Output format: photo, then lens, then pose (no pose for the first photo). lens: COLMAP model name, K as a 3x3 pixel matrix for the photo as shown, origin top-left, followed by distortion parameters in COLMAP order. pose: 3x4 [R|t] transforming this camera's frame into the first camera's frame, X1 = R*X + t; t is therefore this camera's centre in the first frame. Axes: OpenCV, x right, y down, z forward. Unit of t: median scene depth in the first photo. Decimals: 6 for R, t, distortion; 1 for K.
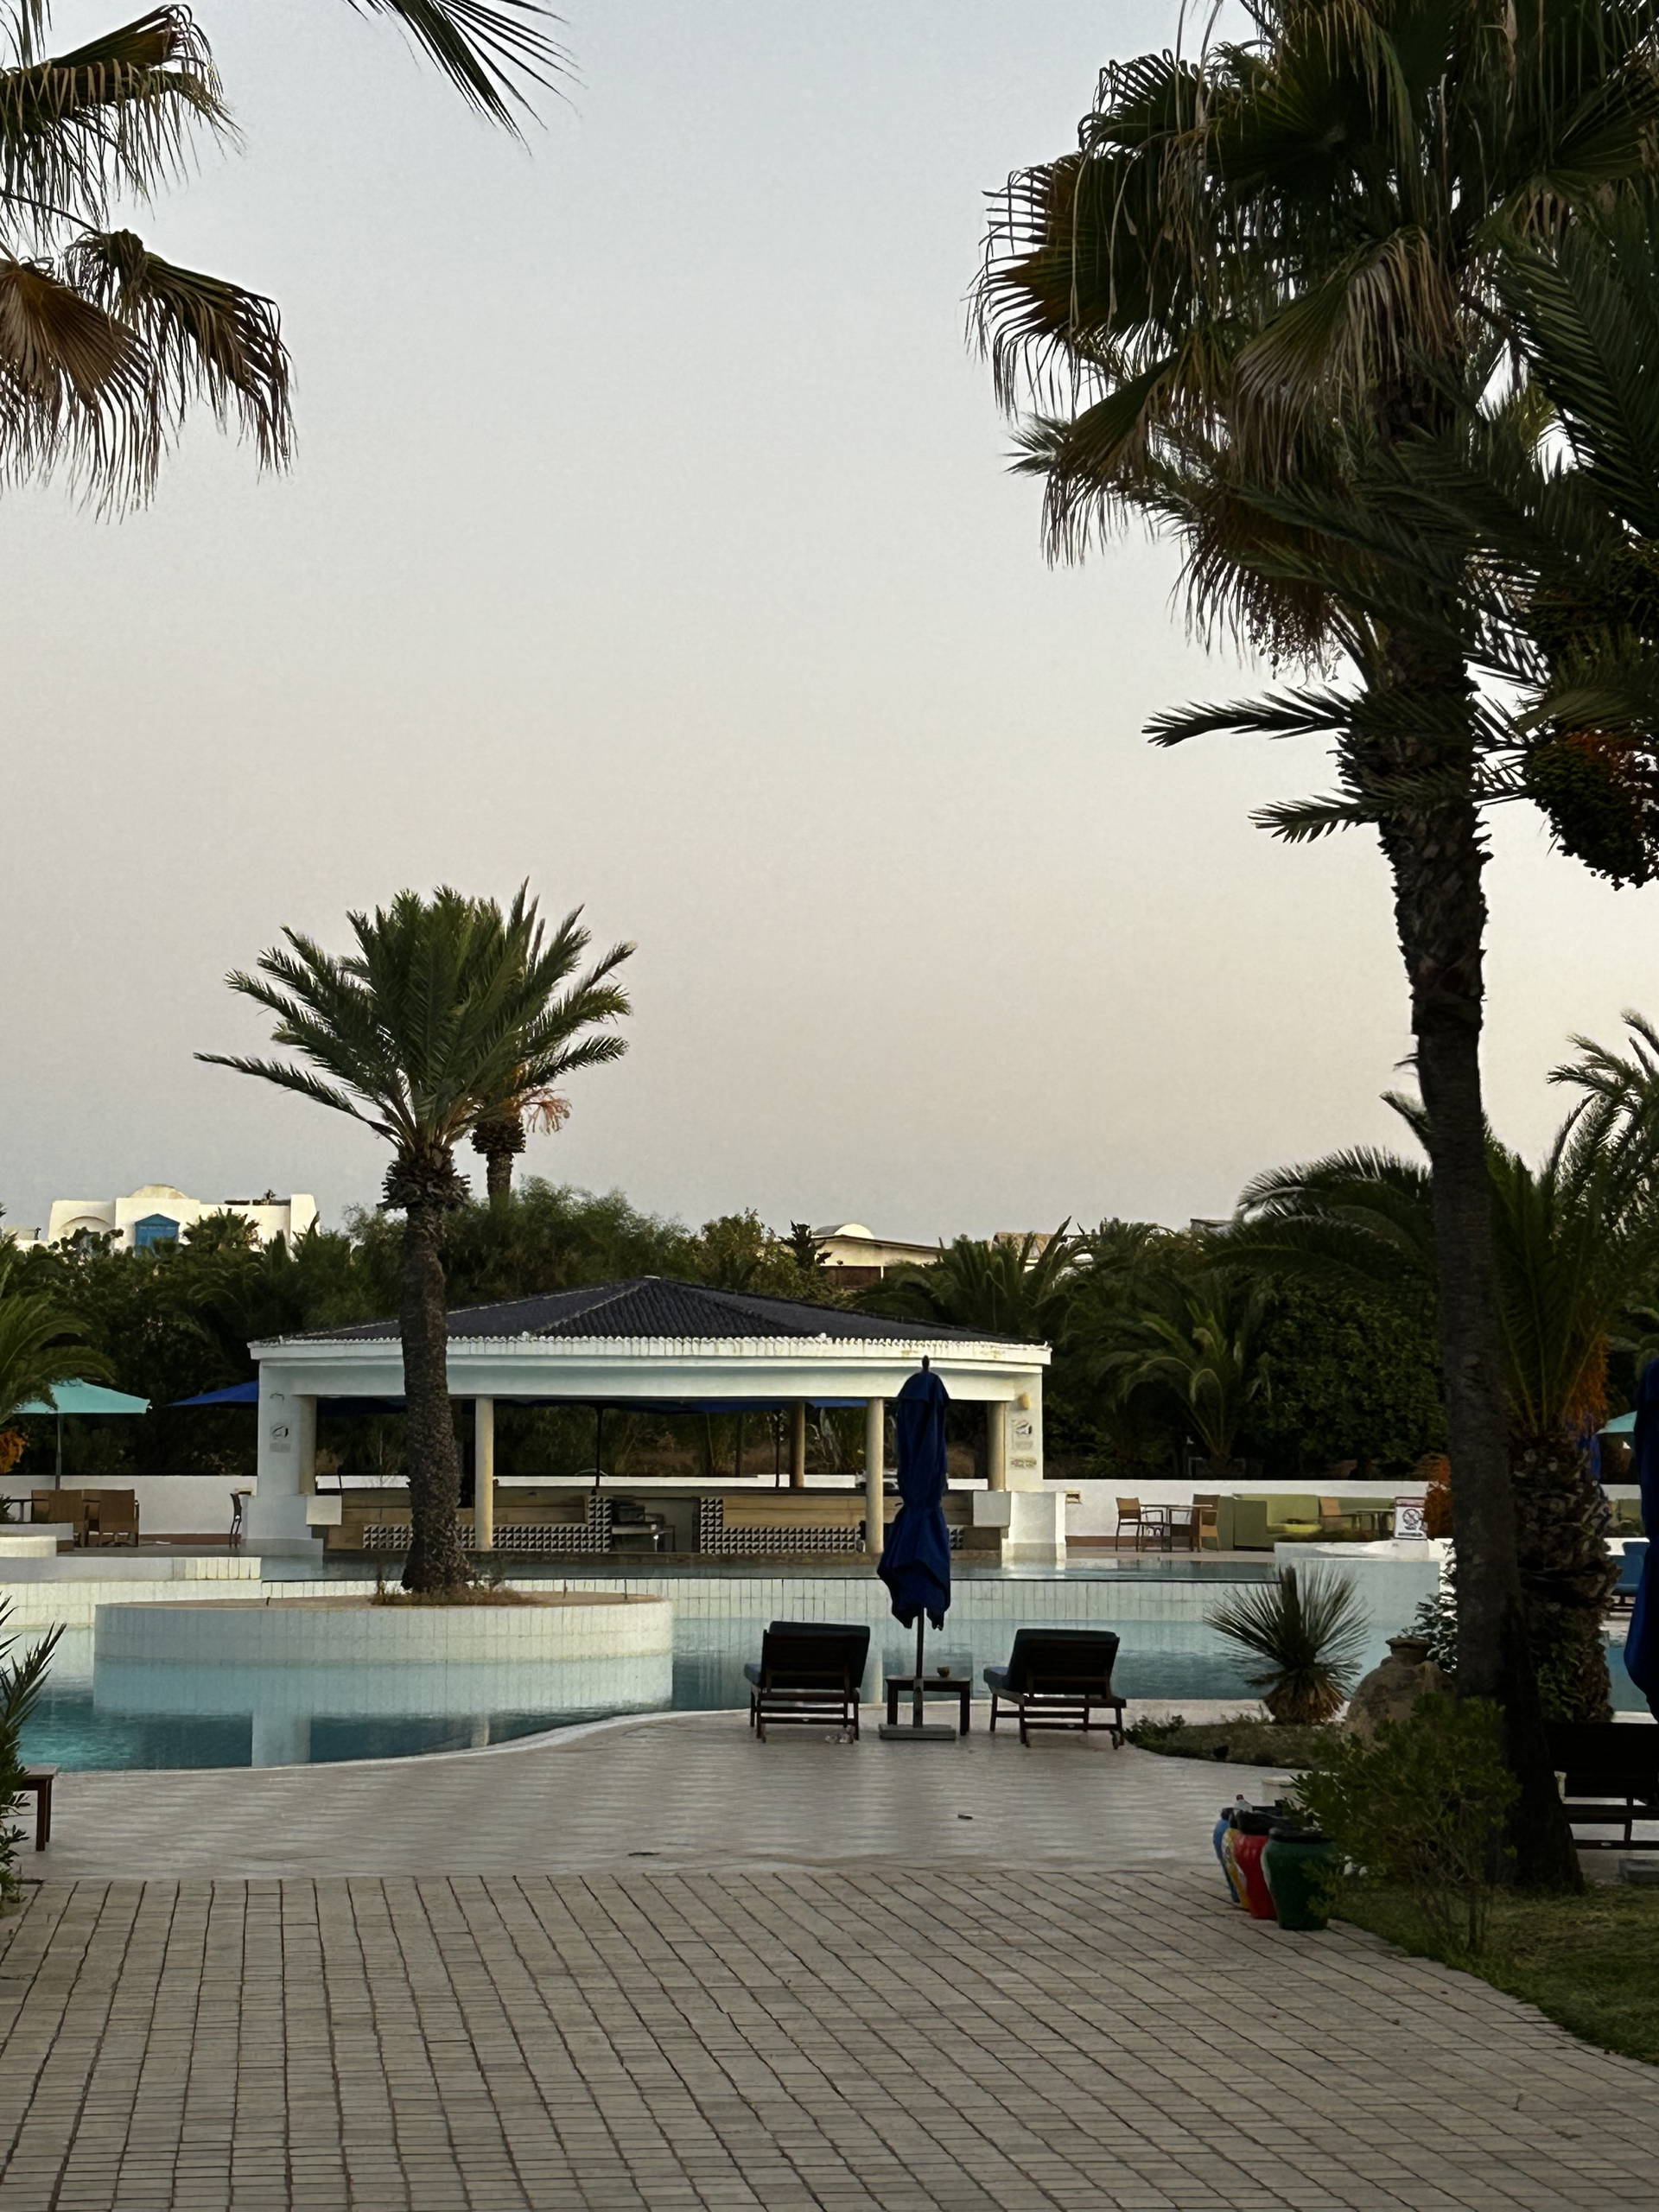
lens RADIAL K [[4512.6, 0, 828.5], [0, 4512.6, 1105.1], [0, 0, 1]] dist [-0.073714, 0.000000]
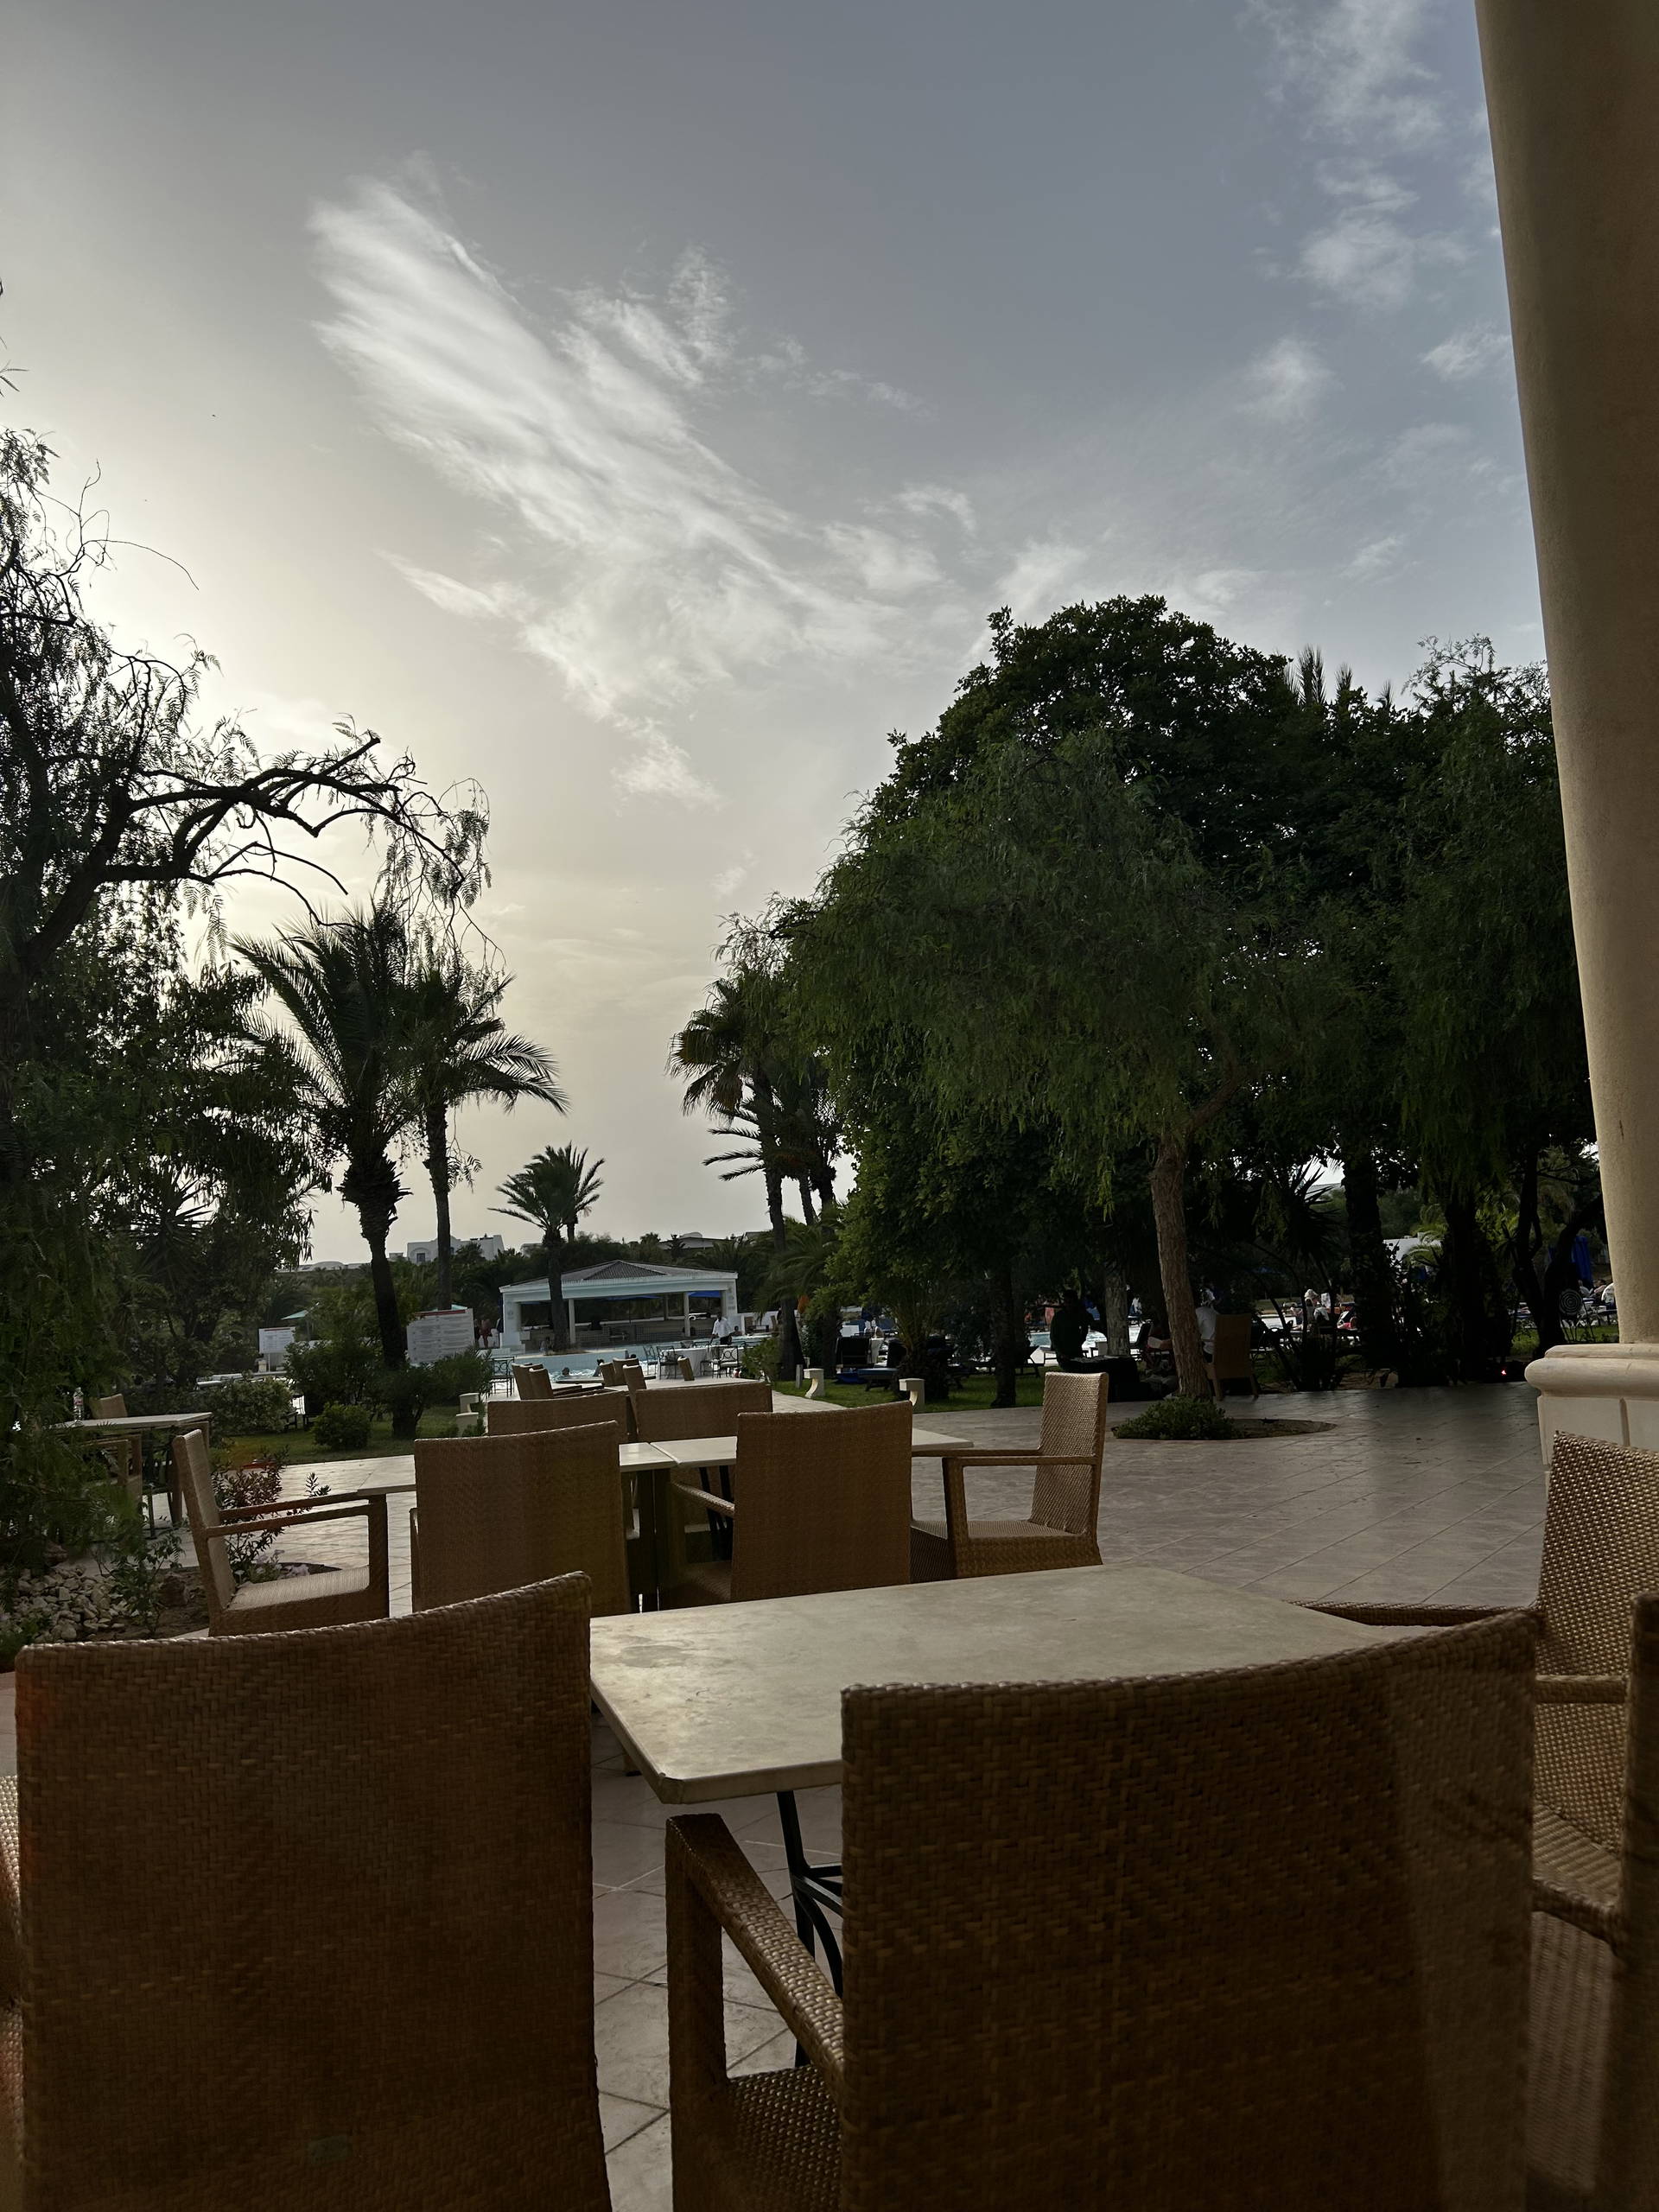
lens RADIAL K [[1770.3, 0, 835.8], [0, 1770.3, 1105.7], [0, 0, 1]] dist [0.001600, -0.000308]
pose [[0.994967, -0.055488, 0.083433, 0.018744], [0.058811, 0.997549, -0.037906, -0.018050], [-0.081125, 0.042622, 0.995792, -0.345157]]
